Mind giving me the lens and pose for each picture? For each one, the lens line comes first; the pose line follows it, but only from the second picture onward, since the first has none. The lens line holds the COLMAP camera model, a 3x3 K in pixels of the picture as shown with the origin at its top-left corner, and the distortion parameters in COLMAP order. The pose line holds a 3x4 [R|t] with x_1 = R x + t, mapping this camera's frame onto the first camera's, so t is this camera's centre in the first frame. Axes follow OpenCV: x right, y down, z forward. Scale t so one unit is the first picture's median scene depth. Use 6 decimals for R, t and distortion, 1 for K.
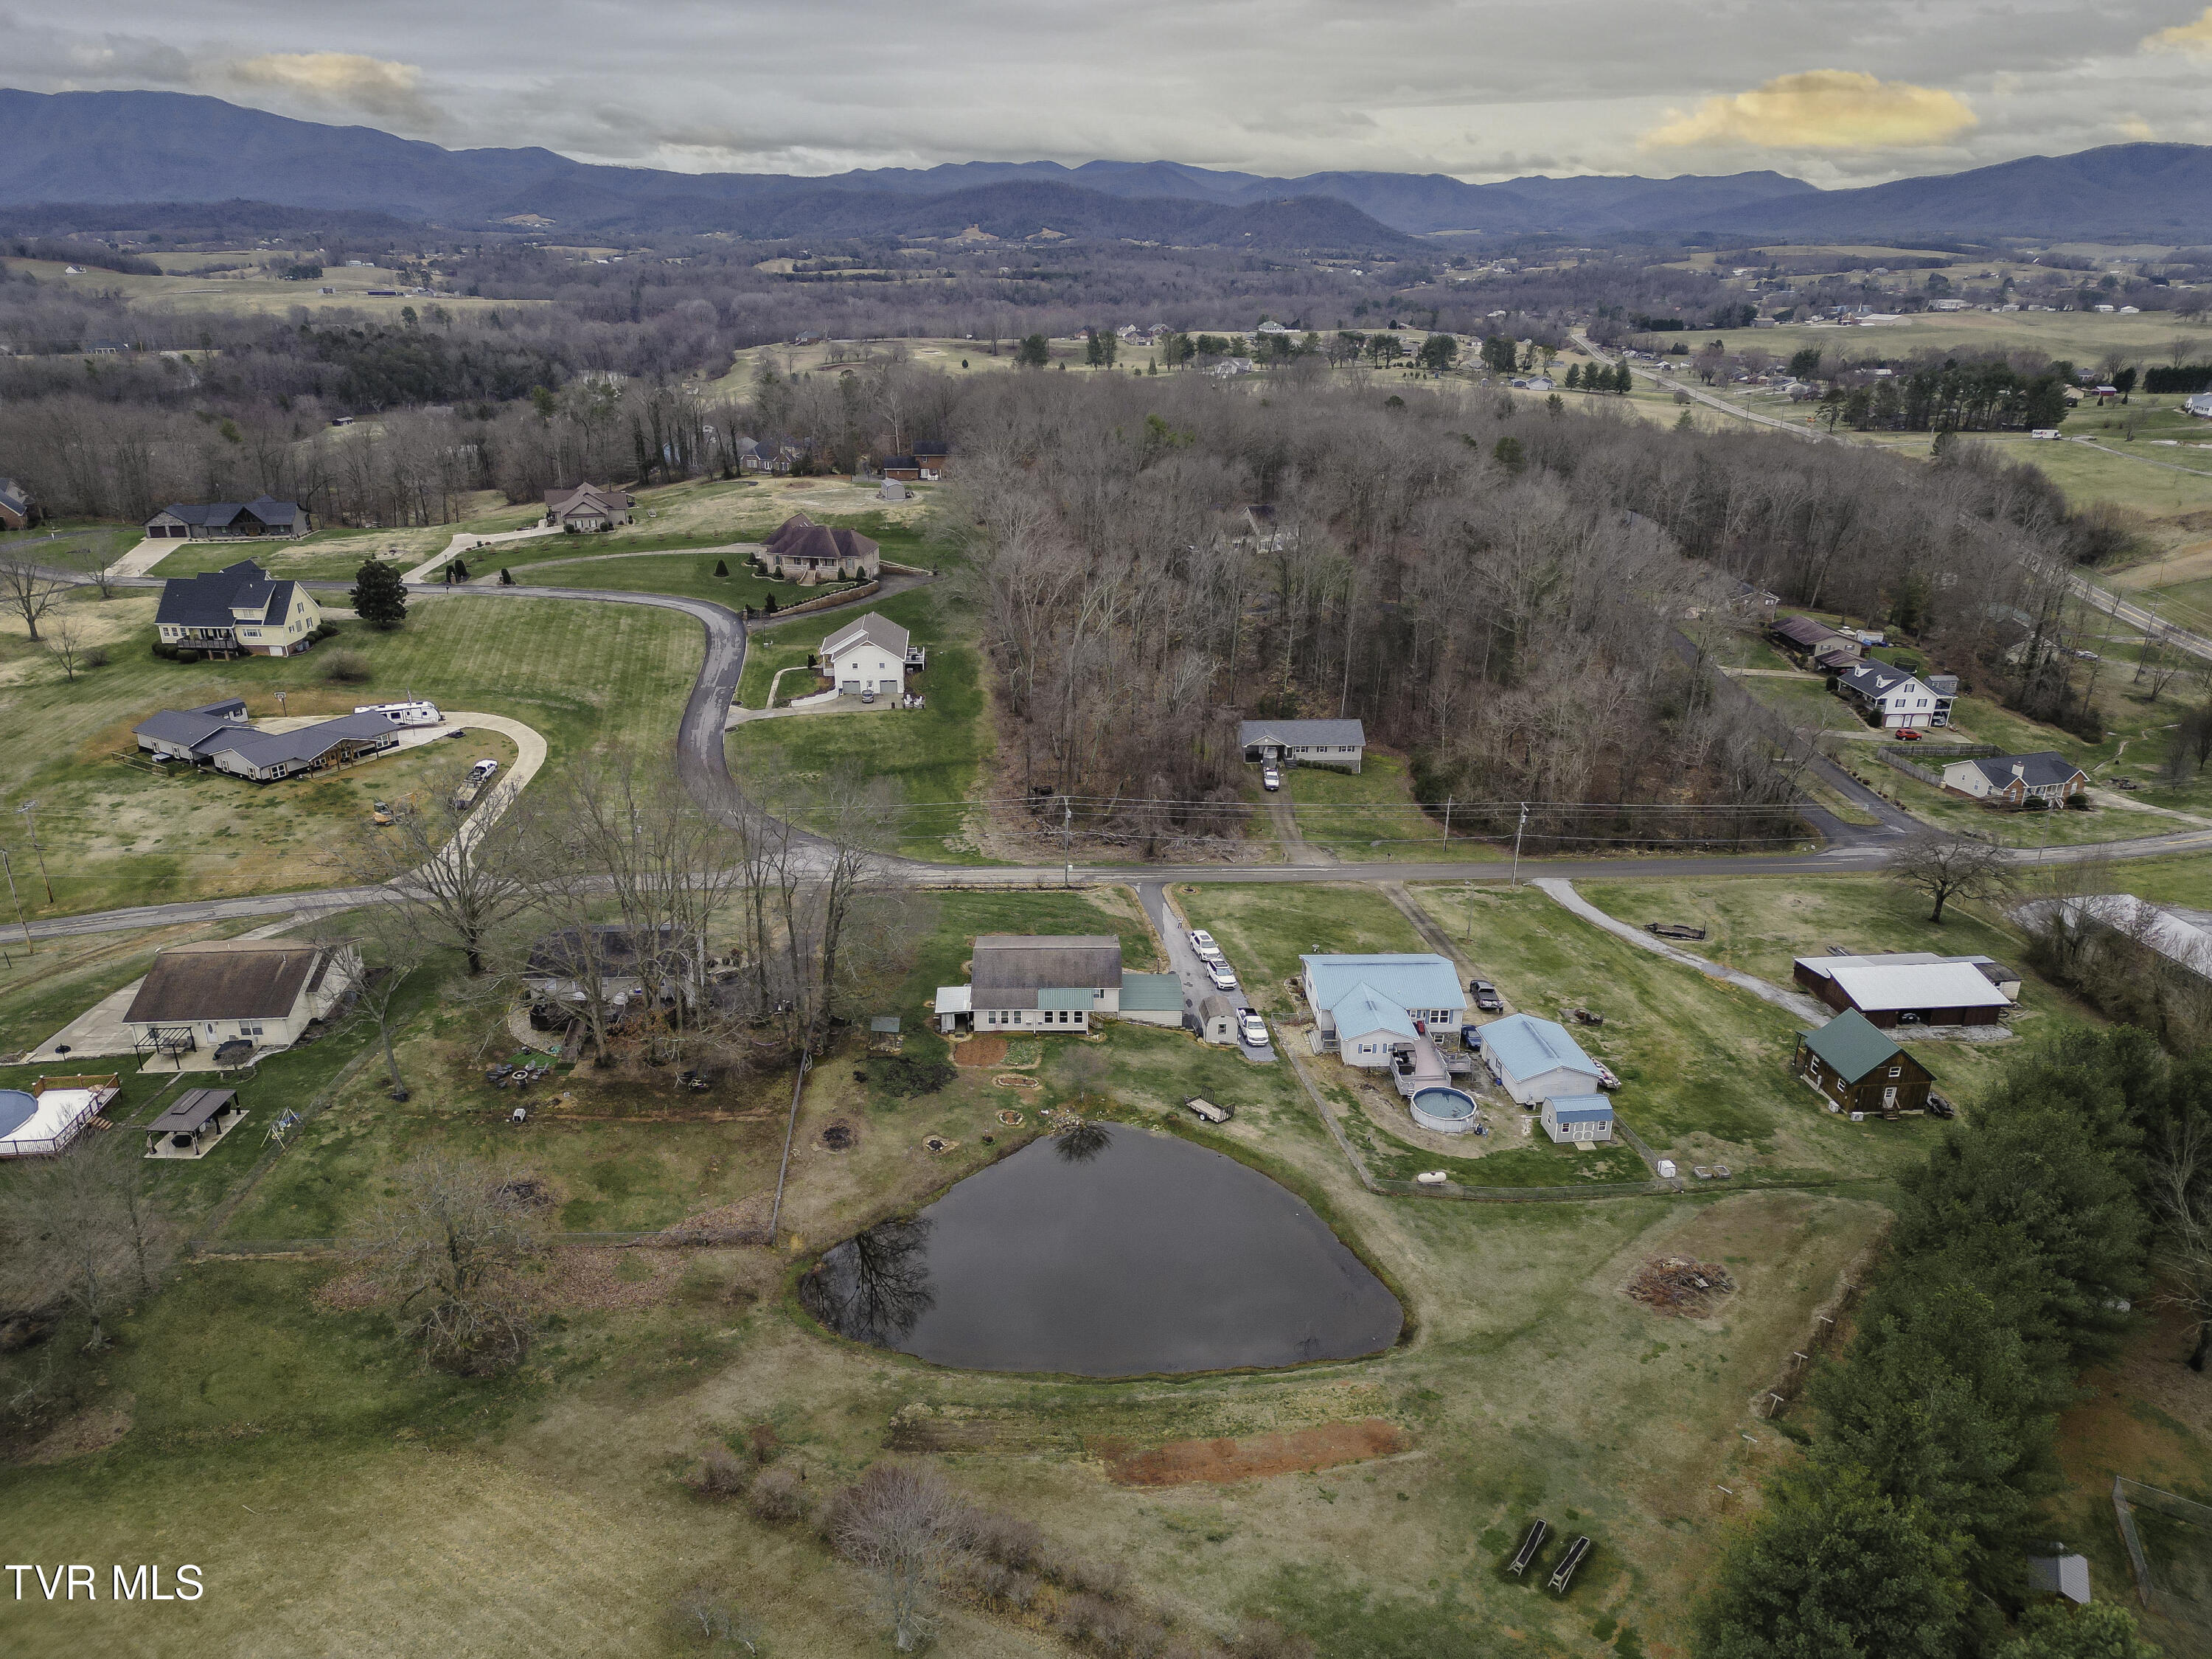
lens RADIAL K [[1536.4, 0, 1106.0], [0, 1536.4, 829.5], [0, 0, 1]] dist [0.082679, -0.083062]
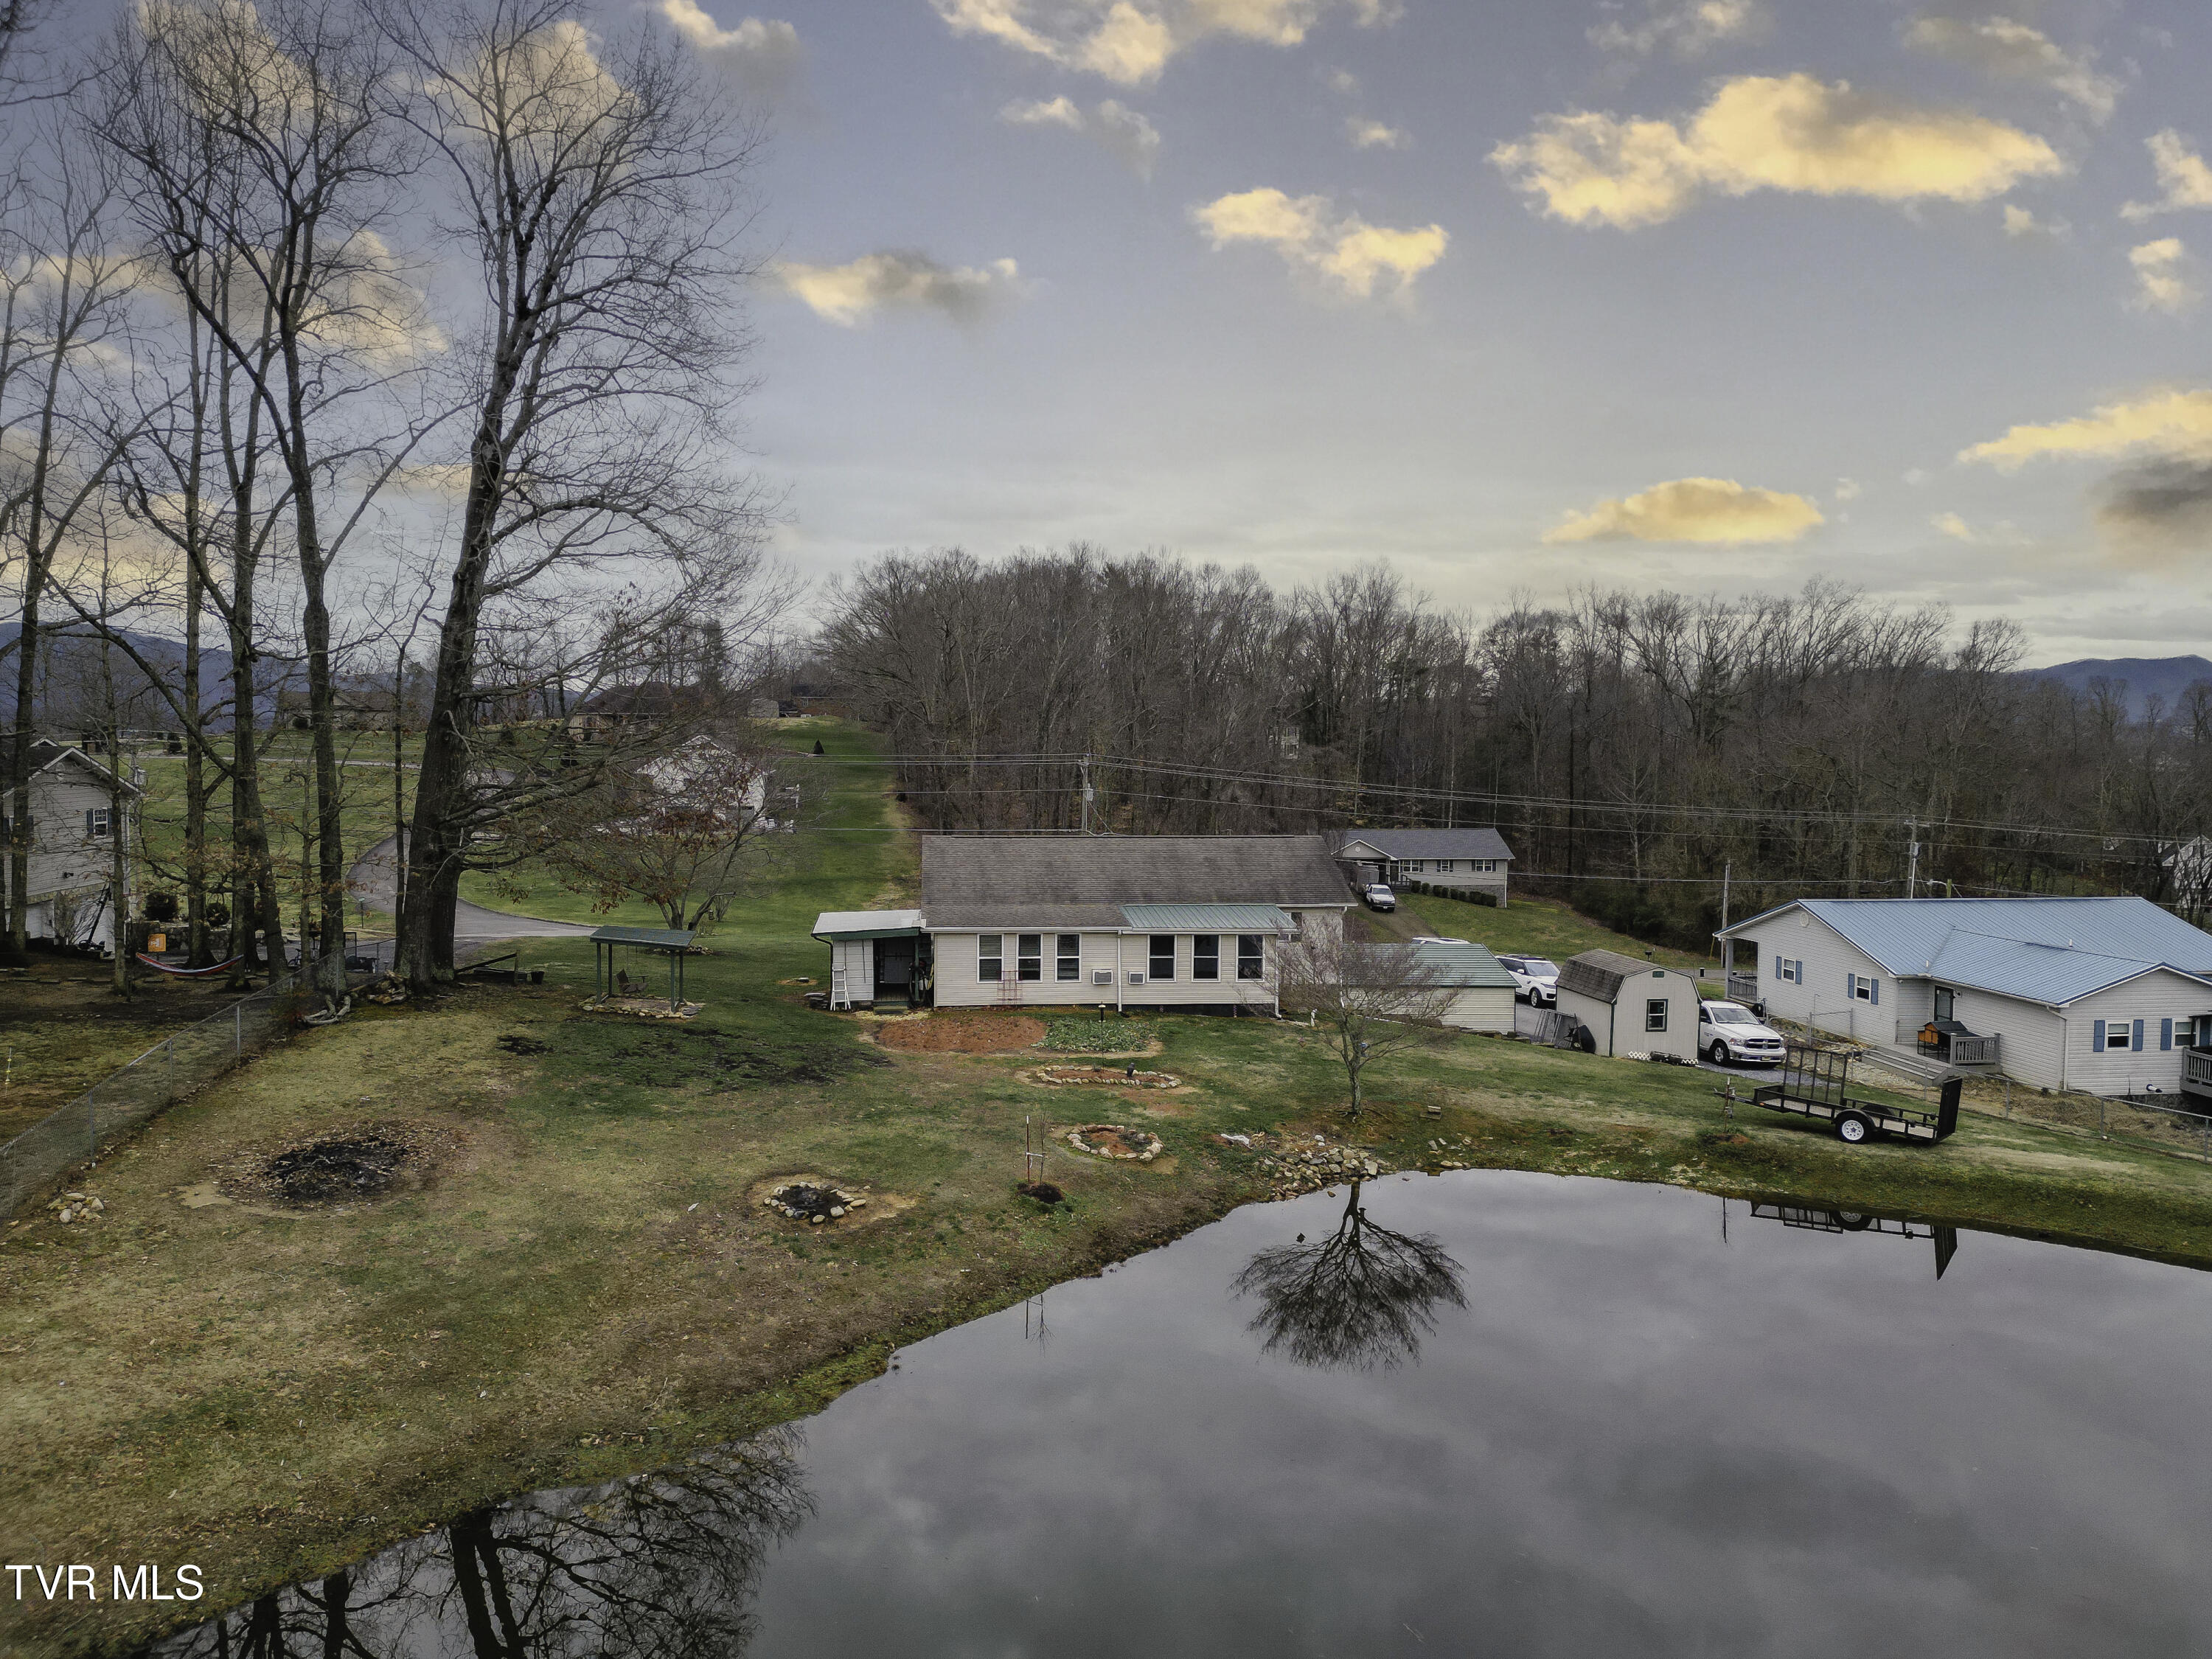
lens RADIAL K [[1536.4, 0, 1106.0], [0, 1536.4, 829.5], [0, 0, 1]] dist [0.082679, -0.083062]
pose [[0.996518, -0.008123, 0.082980, -0.077939], [0.033557, 0.950149, -0.309984, 0.201564], [-0.076326, 0.311690, 0.947113, 0.696308]]
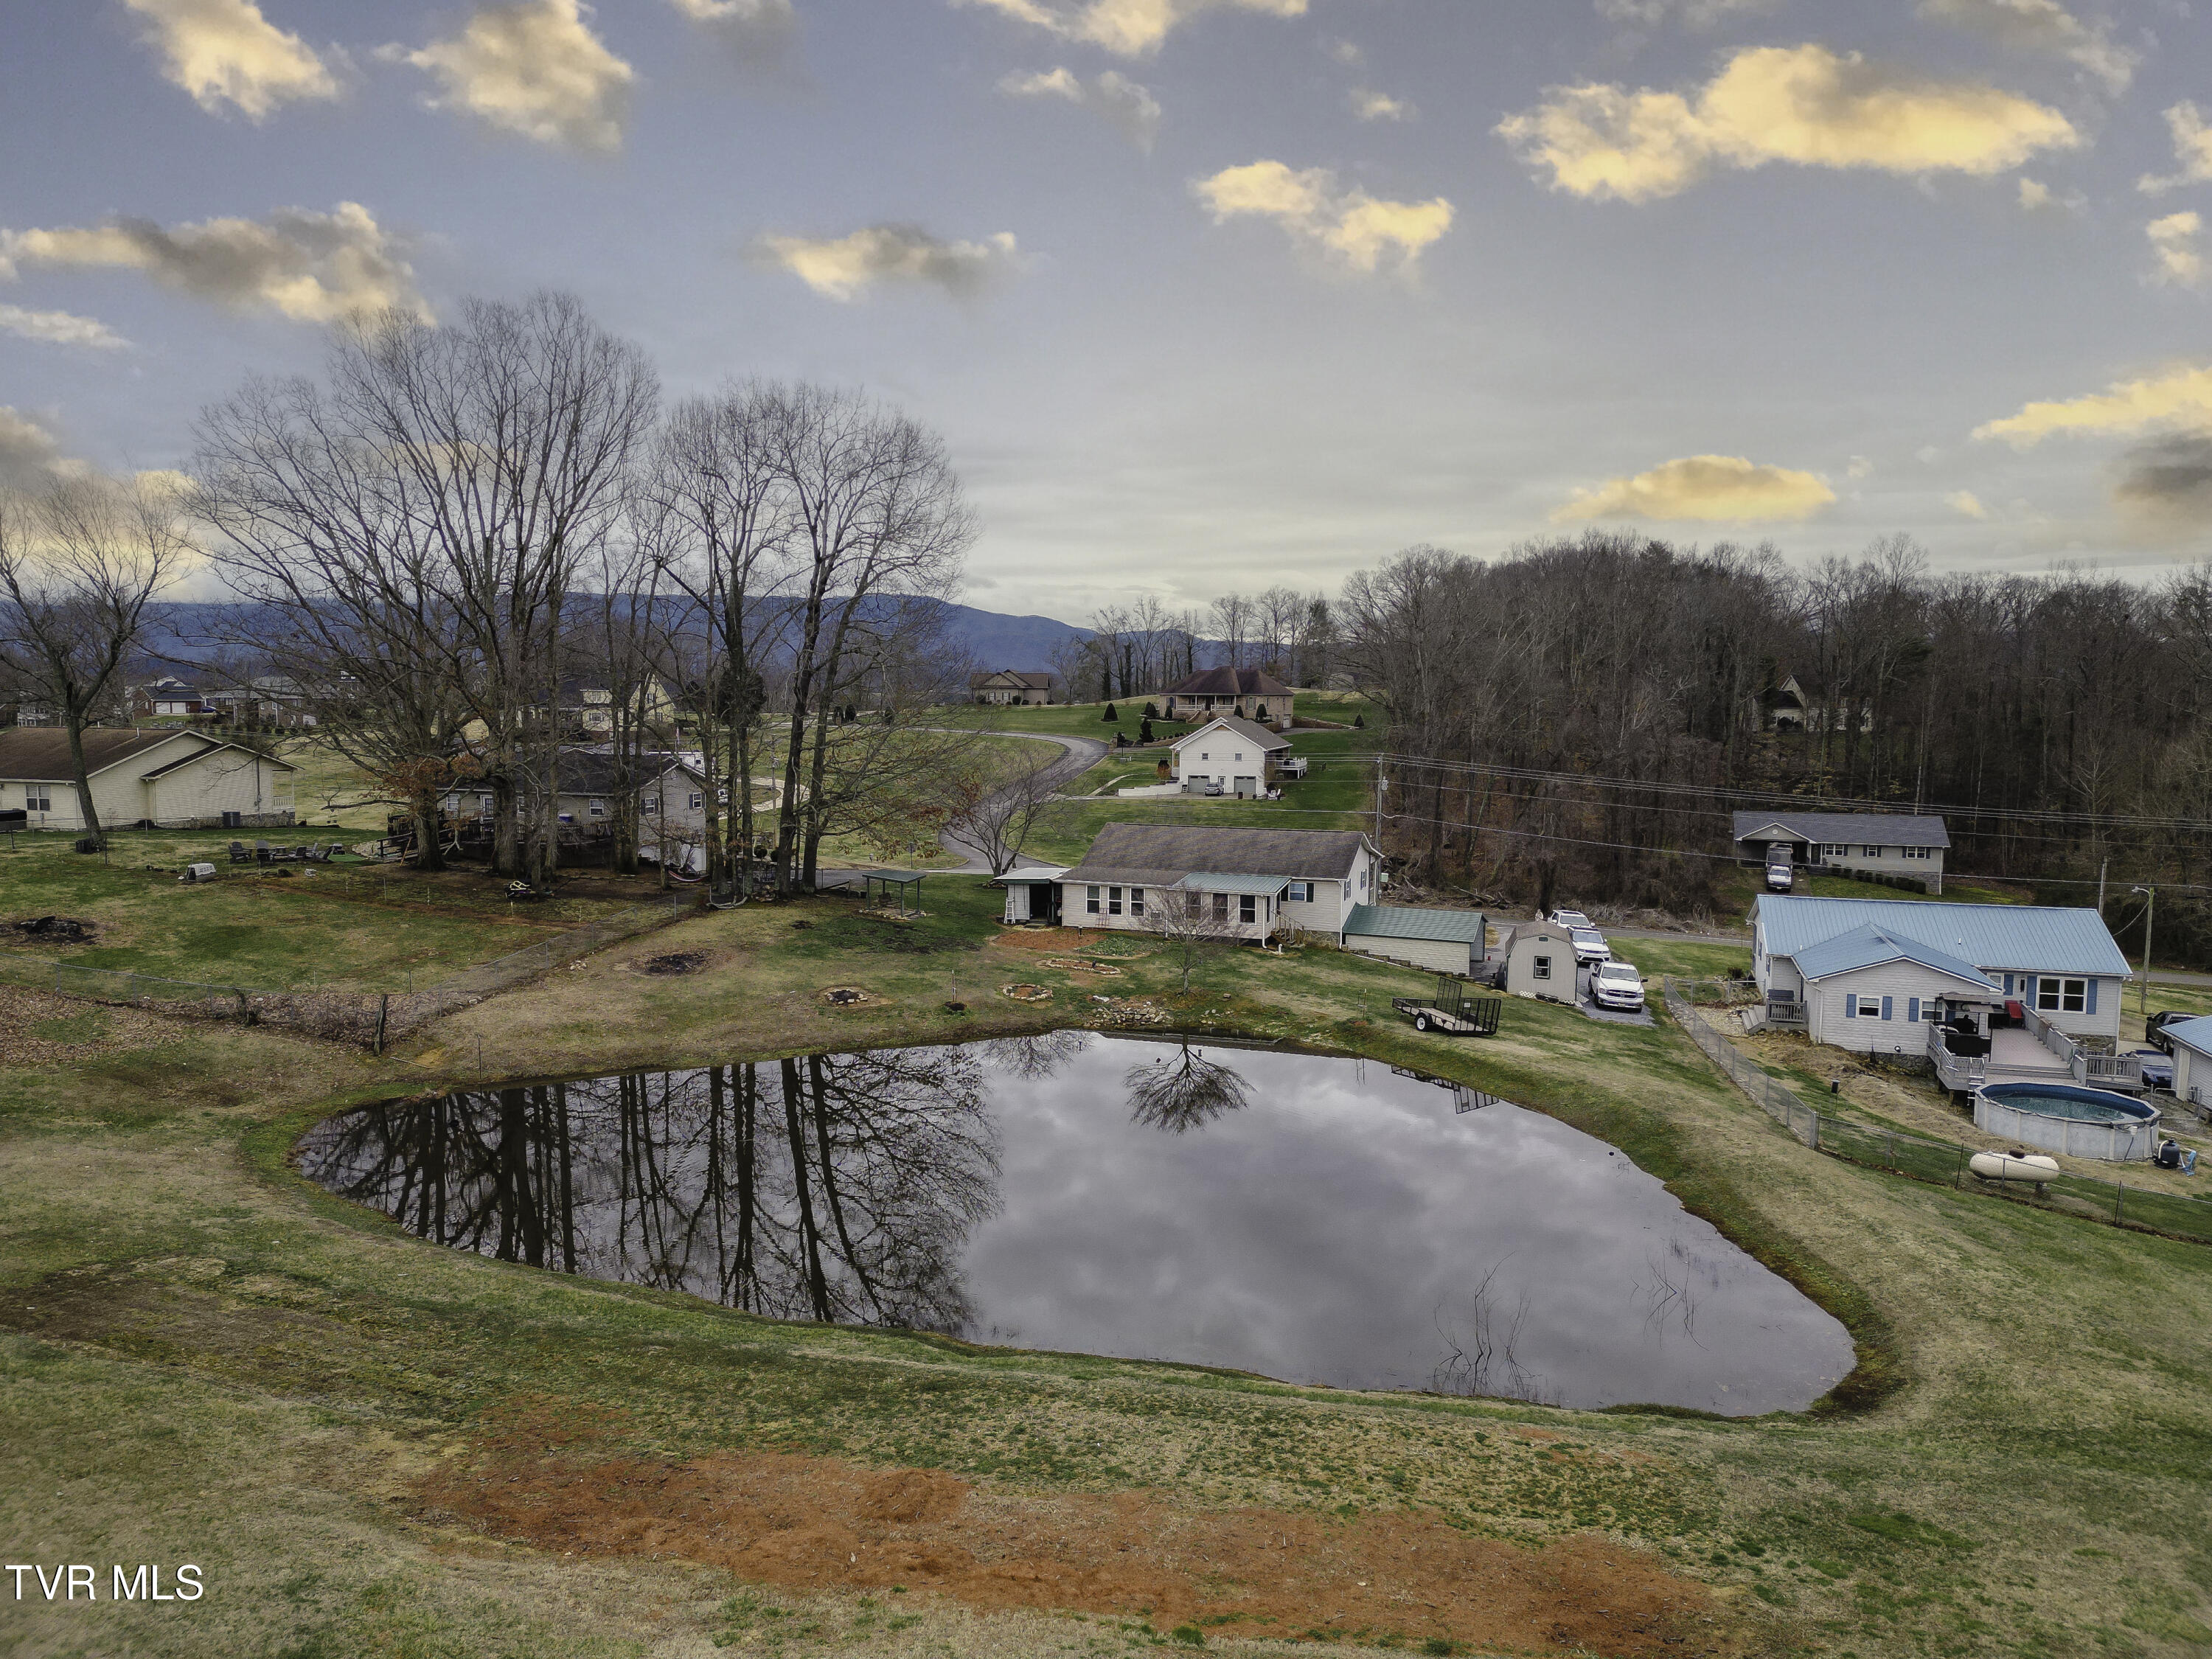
lens RADIAL K [[1536.4, 0, 1106.0], [0, 1536.4, 829.5], [0, 0, 1]] dist [0.082679, -0.083062]
pose [[0.932704, 0.028442, -0.359520, 0.127072], [-0.128339, 0.957804, -0.257177, 0.242067], [0.337035, 0.286010, 0.896998, 0.517952]]
